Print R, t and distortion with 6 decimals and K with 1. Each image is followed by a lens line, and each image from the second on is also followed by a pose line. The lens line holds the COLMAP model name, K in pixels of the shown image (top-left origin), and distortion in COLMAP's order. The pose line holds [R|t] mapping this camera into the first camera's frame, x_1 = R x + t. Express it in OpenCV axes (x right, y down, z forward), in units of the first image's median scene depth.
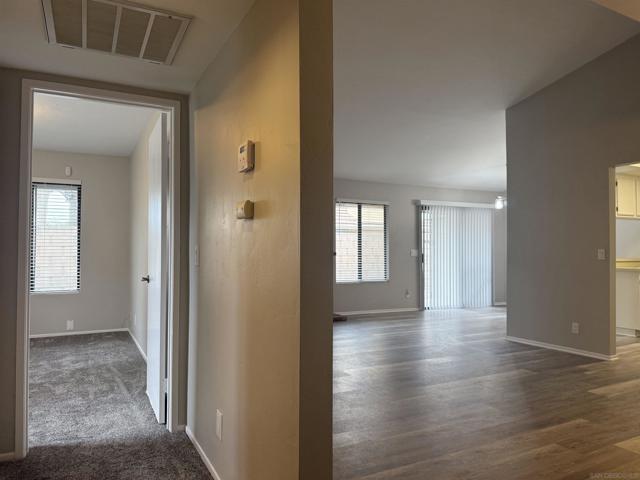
lens RADIAL K [[450.3, 0, 323.1], [0, 450.3, 240.1], [0, 0, 1]] dist [0.102371, -0.134689]
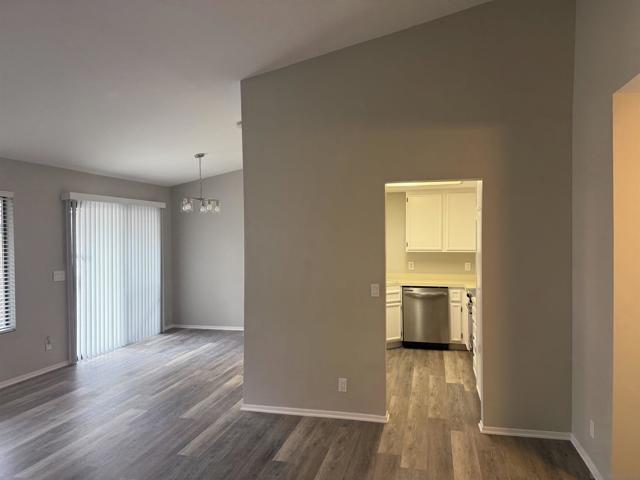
lens RADIAL K [[450.3, 0, 323.1], [0, 450.3, 240.1], [0, 0, 1]] dist [0.102371, -0.134689]
pose [[0.669316, -0.012285, 0.742876, -0.025428], [-0.013965, 0.999479, 0.029111, -0.045984], [-0.742847, -0.029858, 0.668795, 0.314644]]
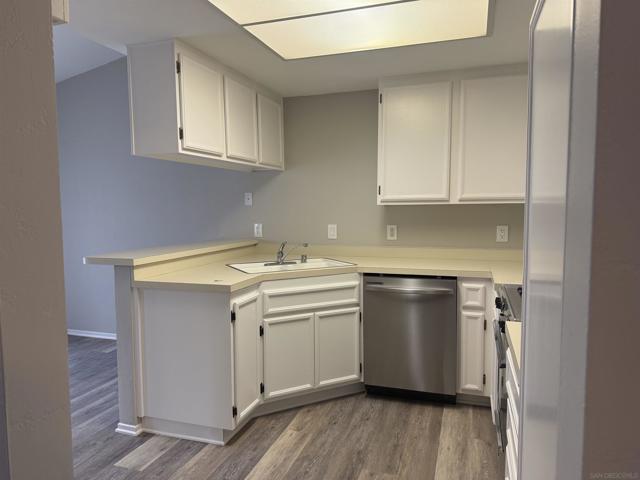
lens RADIAL K [[459.8, 0, 320.0], [0, 459.8, 240.0], [0, 0, 1]] dist [0.001253, 0.000110]
pose [[0.729015, -0.056553, 0.682157, 0.342141], [-0.010211, 0.995572, 0.093448, -0.010877], [-0.684421, -0.075090, 0.725210, 0.473821]]
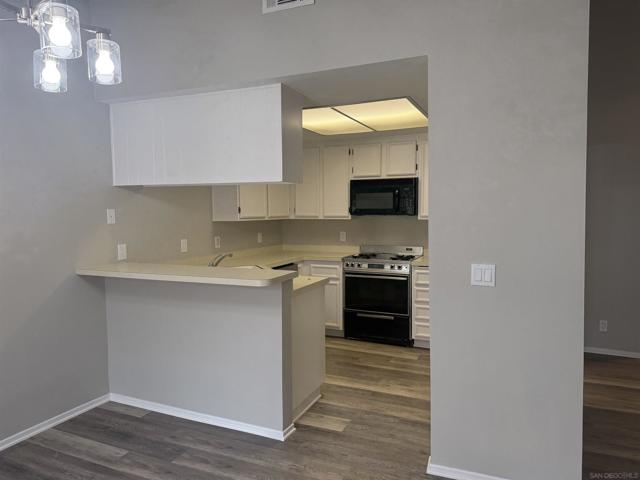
lens RADIAL K [[450.3, 0, 323.1], [0, 450.3, 240.1], [0, 0, 1]] dist [0.102371, -0.134689]
pose [[-0.621451, -0.049526, 0.781886, 0.174826], [-0.016003, 0.998594, 0.050533, -0.010736], [-0.783289, 0.018892, -0.621370, 0.983580]]
